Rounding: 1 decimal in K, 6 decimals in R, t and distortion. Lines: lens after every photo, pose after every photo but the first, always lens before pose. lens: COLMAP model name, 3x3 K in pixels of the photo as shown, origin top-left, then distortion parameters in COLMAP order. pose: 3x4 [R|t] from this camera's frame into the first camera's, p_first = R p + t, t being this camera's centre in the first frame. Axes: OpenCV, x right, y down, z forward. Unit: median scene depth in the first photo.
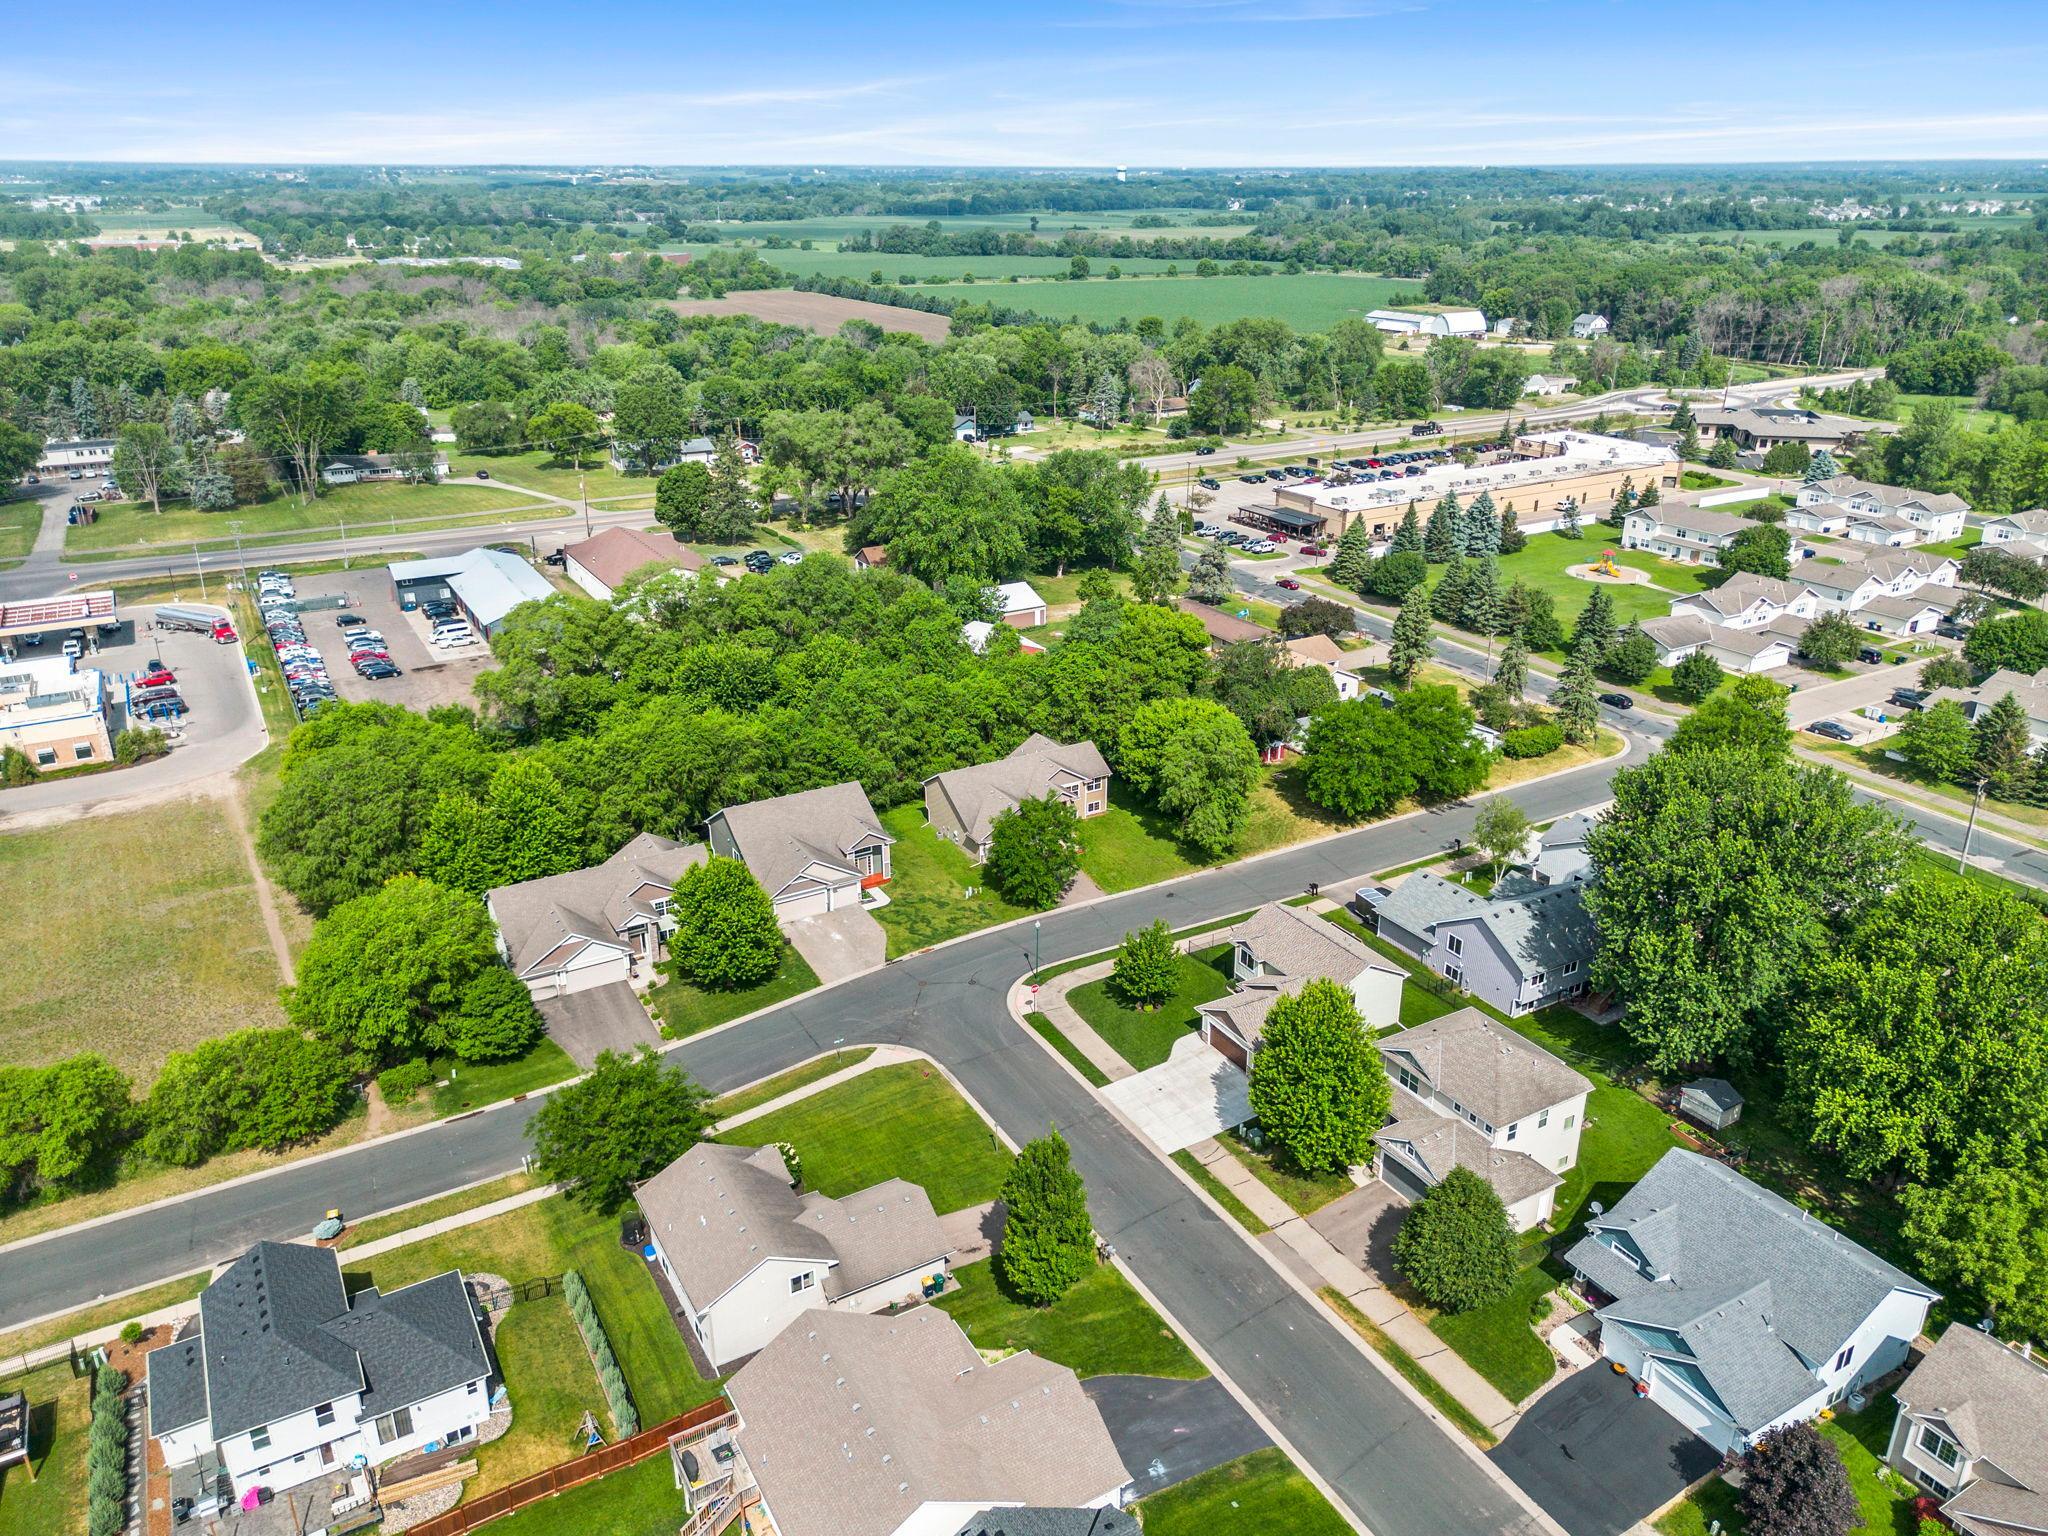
lens RADIAL K [[1443.7, 0, 1022.3], [0, 1443.7, 771.1], [0, 0, 1]] dist [0.054188, -0.049135]
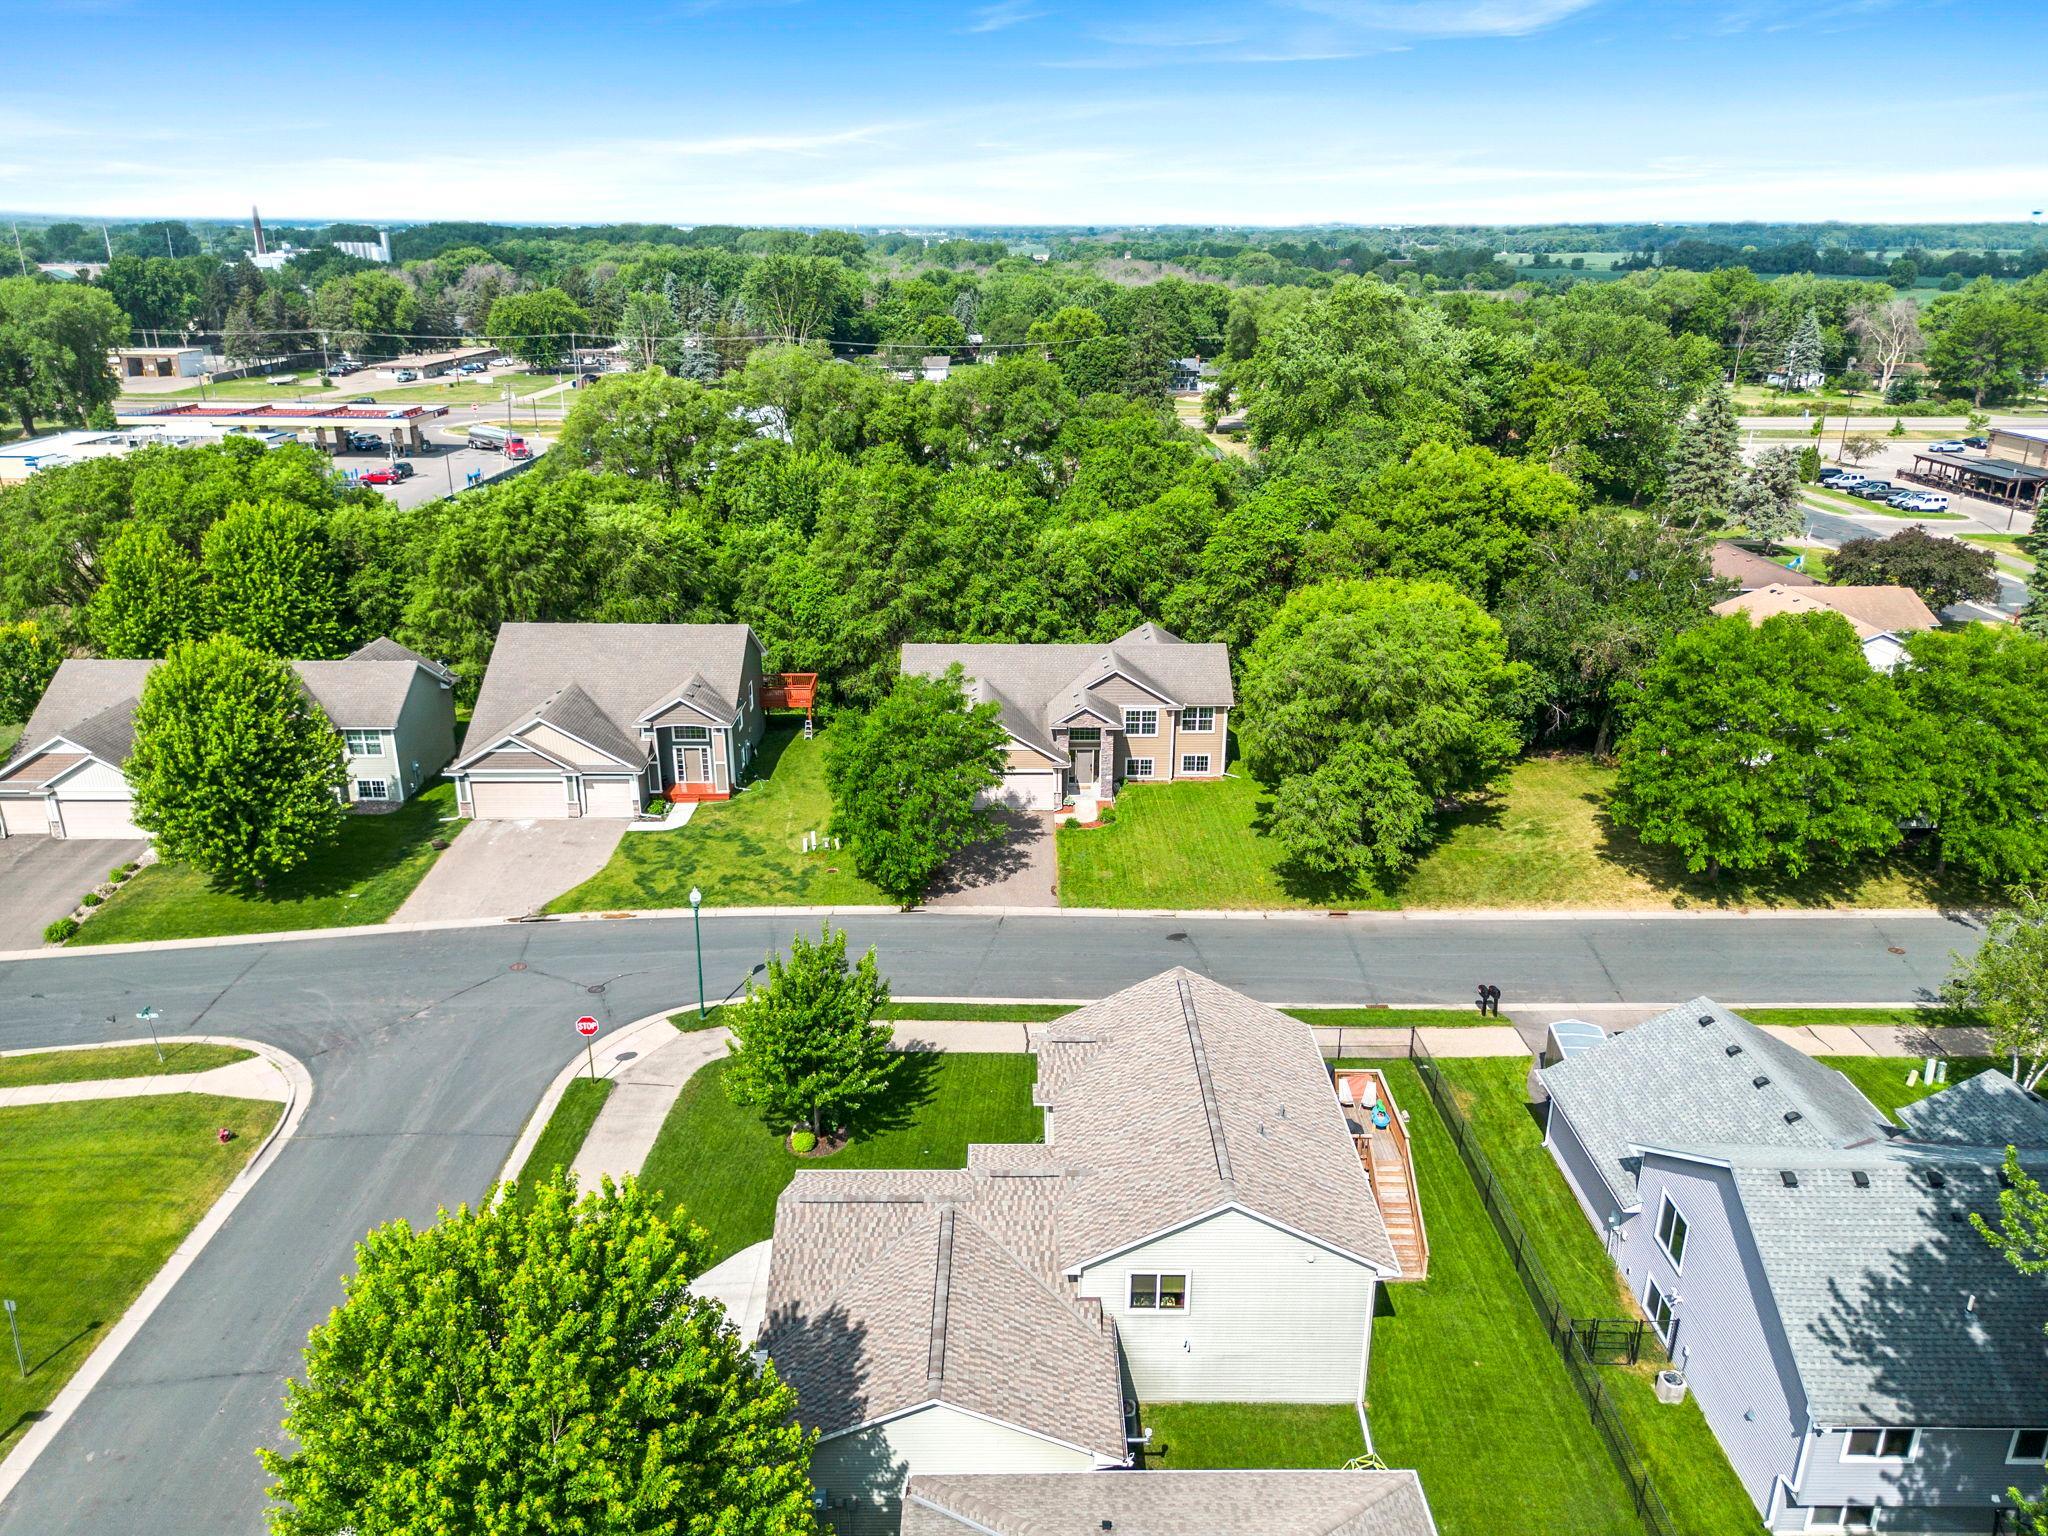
lens RADIAL K [[1443.7, 0, 1031.0], [0, 1443.7, 766.9], [0, 0, 1]] dist [0.054188, -0.049135]
pose [[0.870686, 0.173952, -0.460051, 0.234925], [-0.190739, 0.981588, 0.010163, 0.031552], [0.453349, 0.078901, 0.887834, 0.487453]]
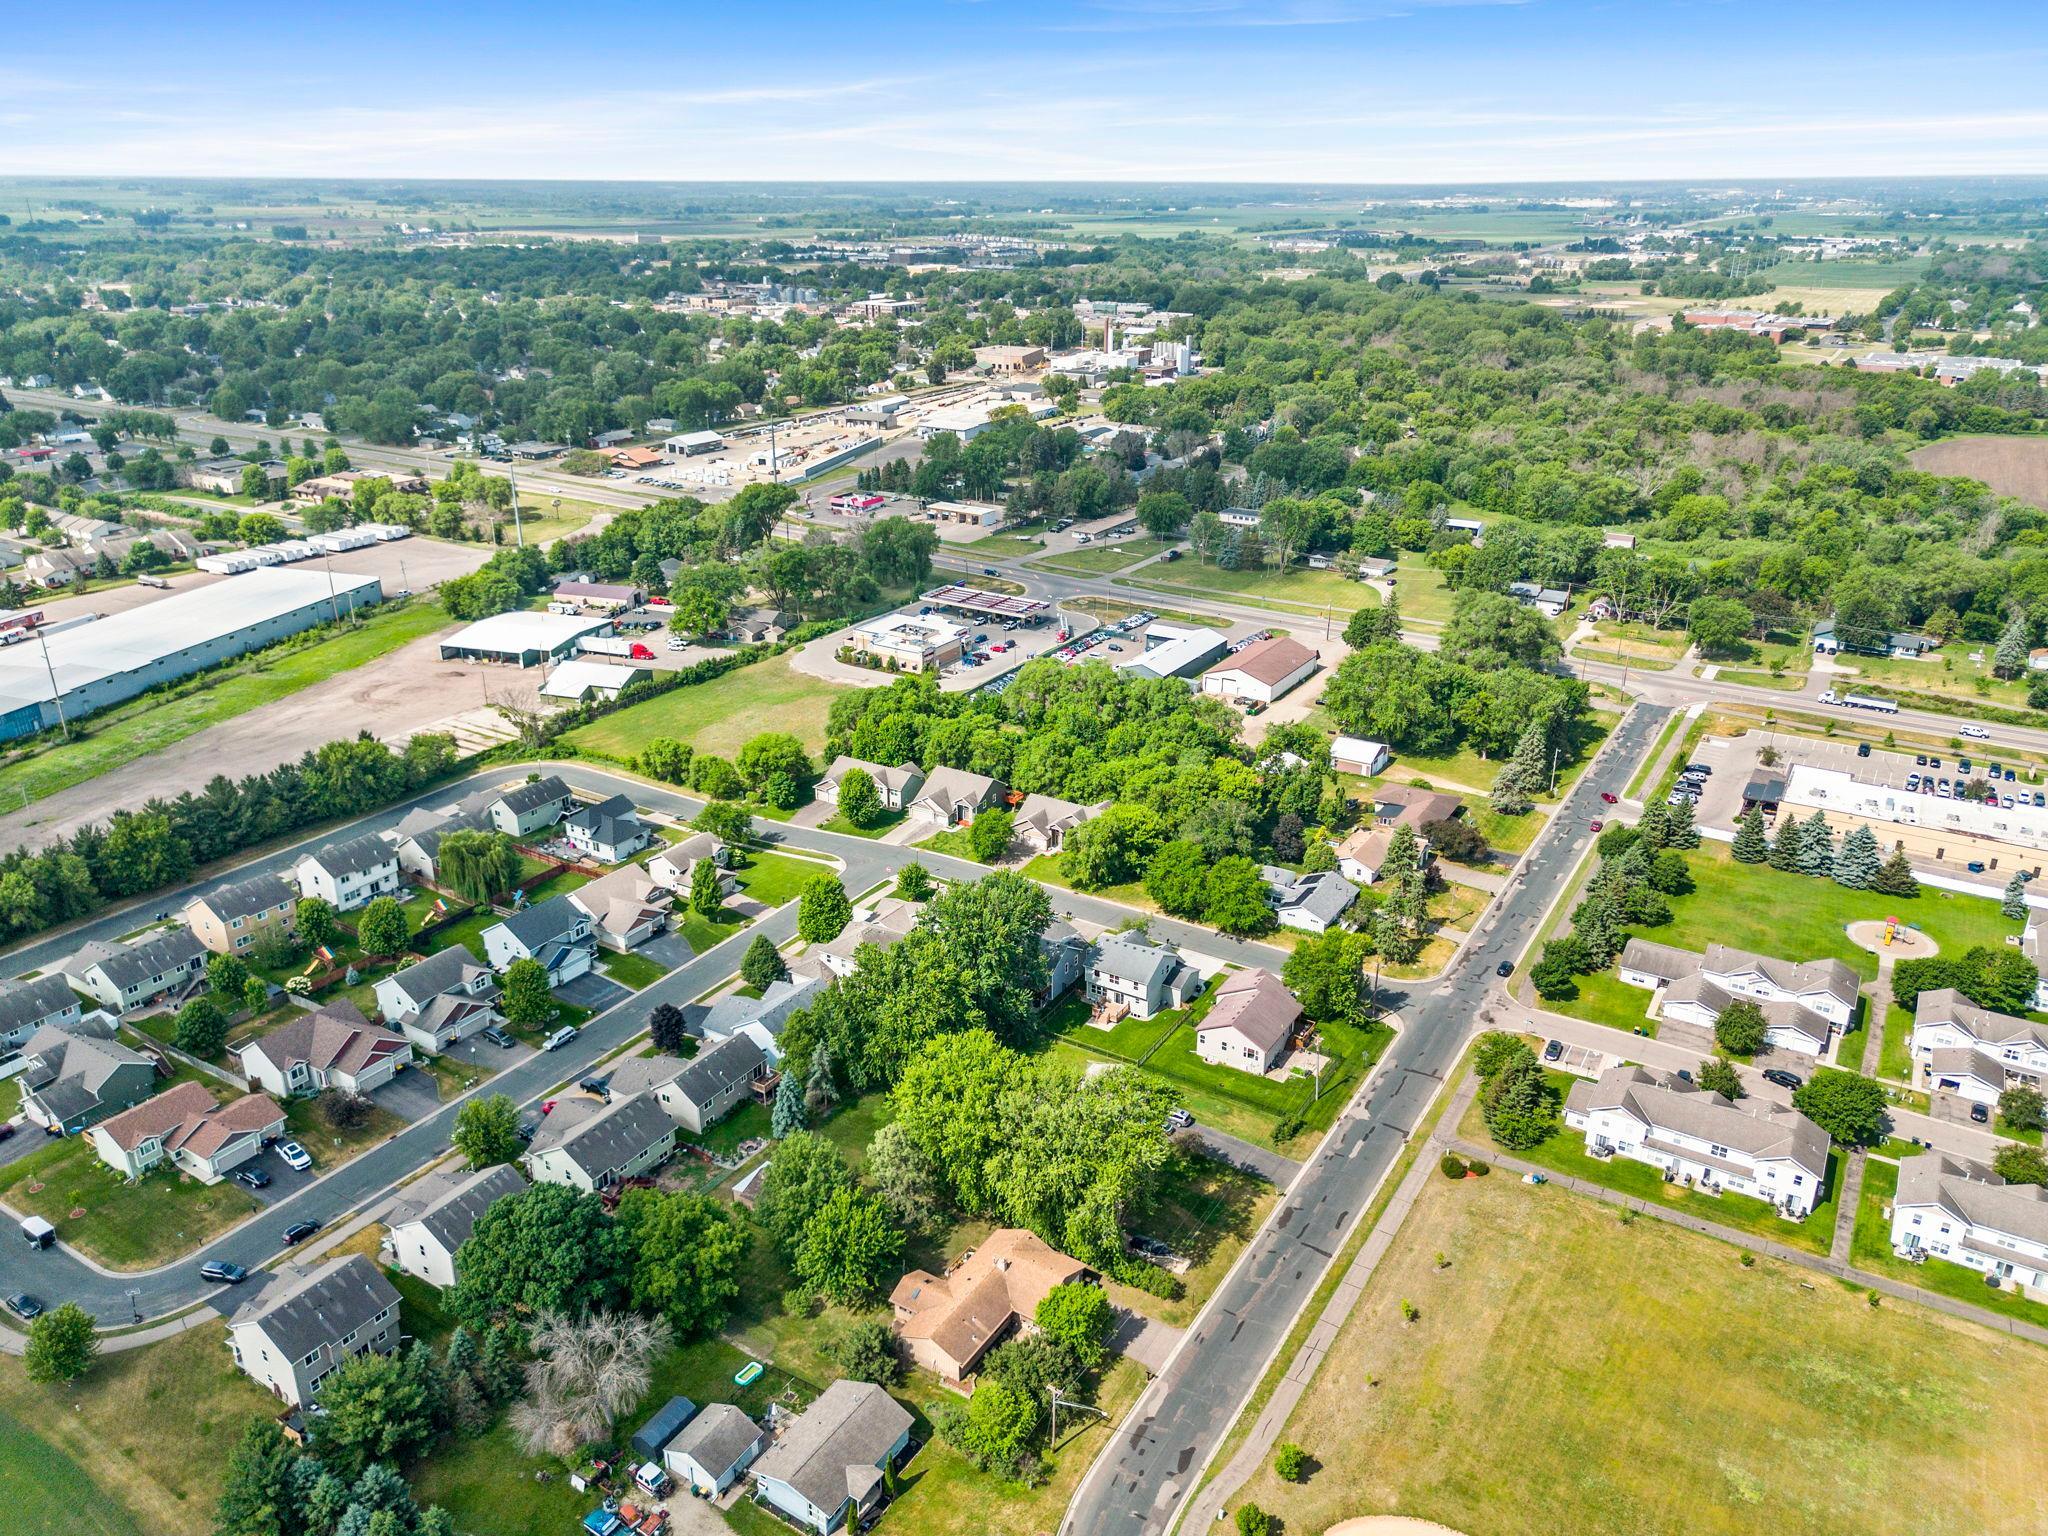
lens RADIAL K [[1443.7, 0, 1035.2], [0, 1443.7, 750.4], [0, 0, 1]] dist [0.054188, -0.049135]
pose [[0.472159, 0.319768, -0.821471, 1.399976], [-0.337760, 0.926393, 0.166475, -0.346661], [0.814238, 0.198857, 0.545410, -0.053162]]
